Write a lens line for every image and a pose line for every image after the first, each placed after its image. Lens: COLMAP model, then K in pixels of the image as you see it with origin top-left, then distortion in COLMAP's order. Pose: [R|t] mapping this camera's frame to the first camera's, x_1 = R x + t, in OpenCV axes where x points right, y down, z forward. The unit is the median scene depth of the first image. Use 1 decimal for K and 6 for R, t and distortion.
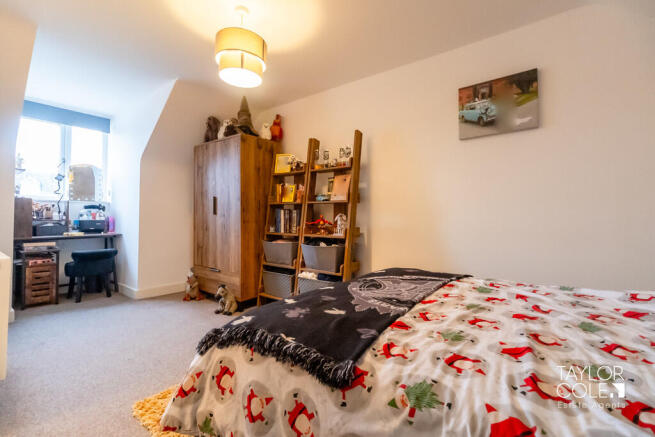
lens RADIAL K [[285.3, 0, 327.5], [0, 285.3, 221.6], [0, 0, 1]] dist [-0.005271, 0.001774]
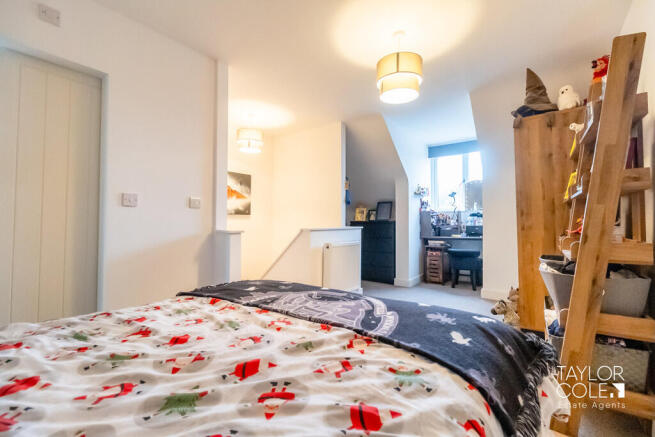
lens RADIAL K [[285.3, 0, 327.6], [0, 285.3, 216.1], [0, 0, 1]] dist [-0.005271, 0.001774]
pose [[-0.005044, -0.032914, -0.999445, 0.483274], [0.001522, 0.999457, -0.032922, -0.007247], [0.999986, -0.001687, -0.004991, 0.443273]]
